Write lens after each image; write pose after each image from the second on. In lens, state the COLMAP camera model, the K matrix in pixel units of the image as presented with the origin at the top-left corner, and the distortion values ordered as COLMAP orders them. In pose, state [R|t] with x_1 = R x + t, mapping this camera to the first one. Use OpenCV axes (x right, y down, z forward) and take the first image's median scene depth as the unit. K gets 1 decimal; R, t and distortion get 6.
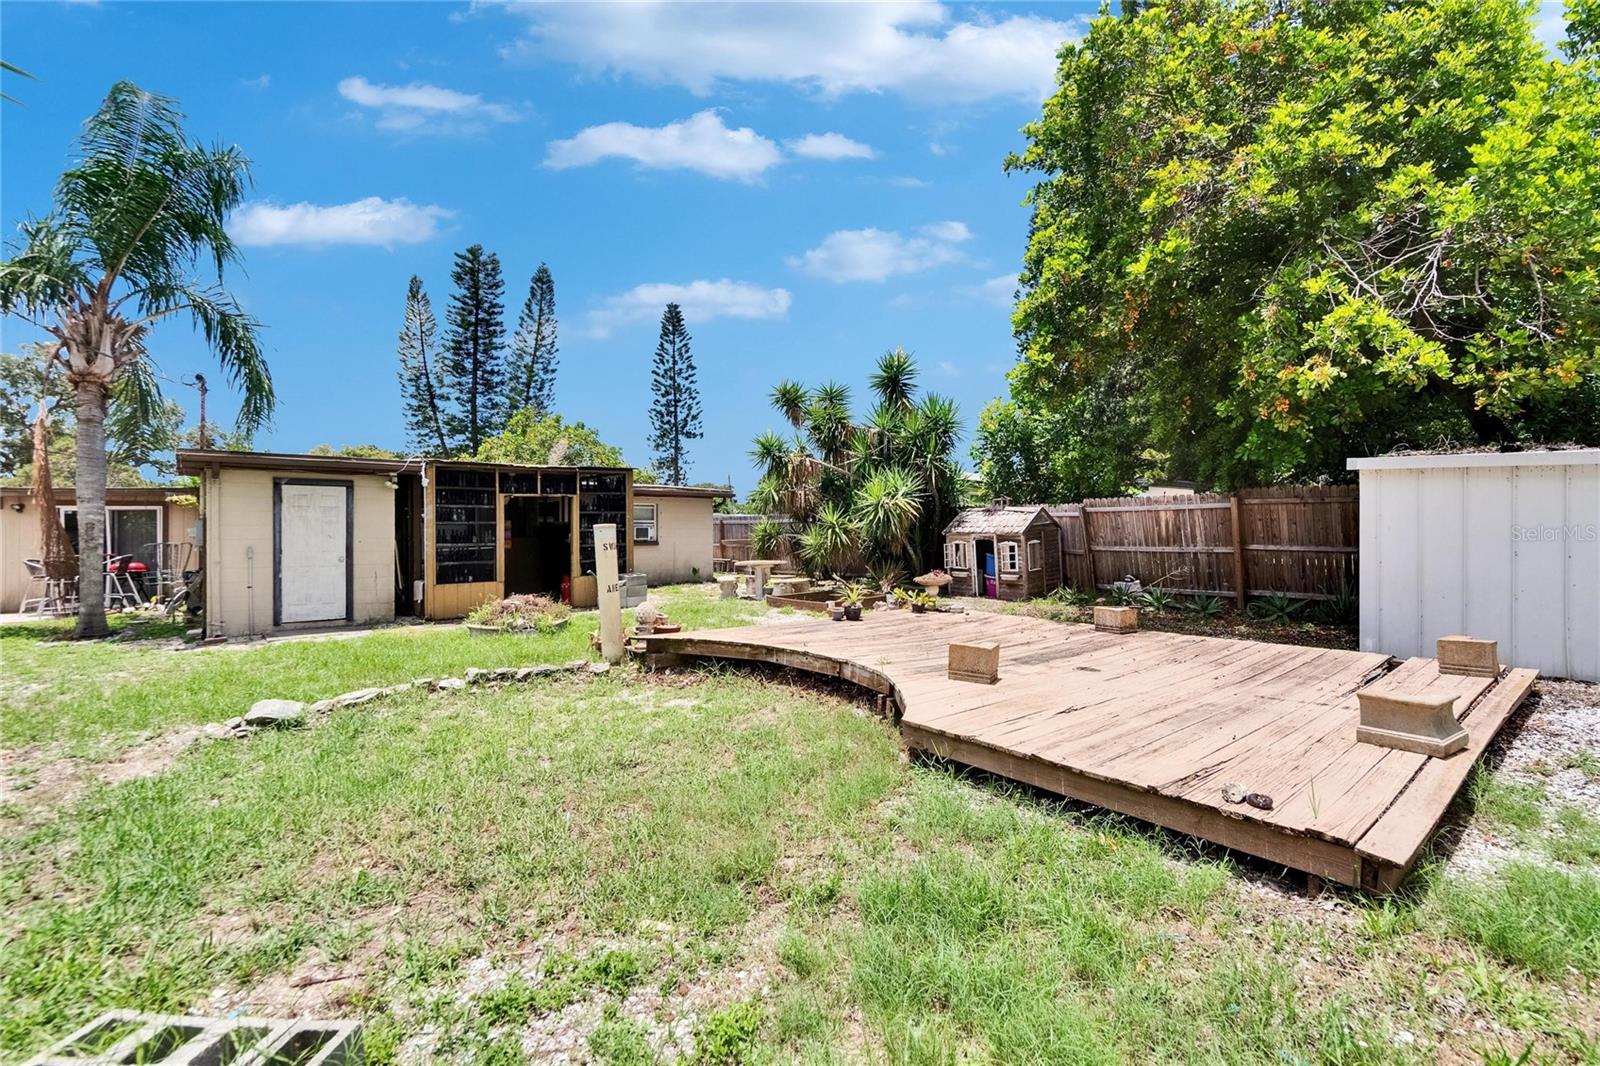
lens RADIAL K [[692.4, 0, 783.5], [0, 692.4, 526.9], [0, 0, 1]] dist [-0.000729, -0.000148]
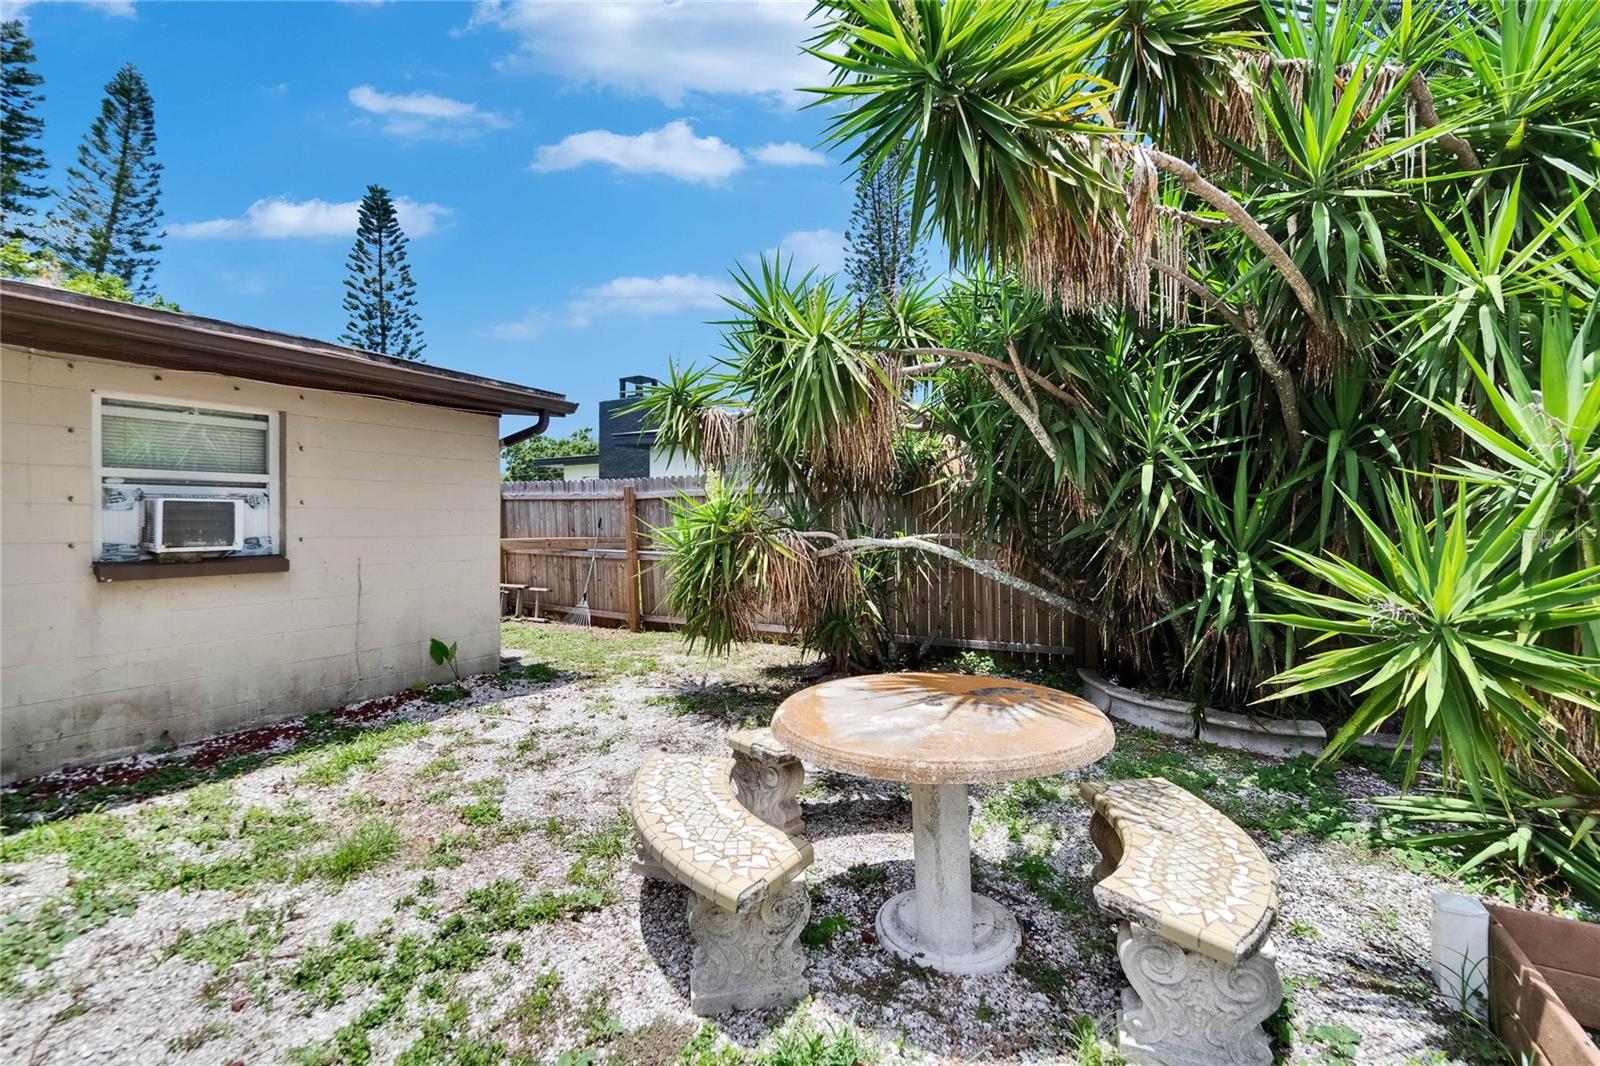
lens RADIAL K [[692.4, 0, 783.5], [0, 692.4, 526.9], [0, 0, 1]] dist [-0.000729, -0.000148]
pose [[0.933741, 0.000608, 0.357949, -0.033644], [-0.009242, 0.999706, 0.022411, 0.000847], [-0.357830, -0.024234, 0.933472, 0.233460]]
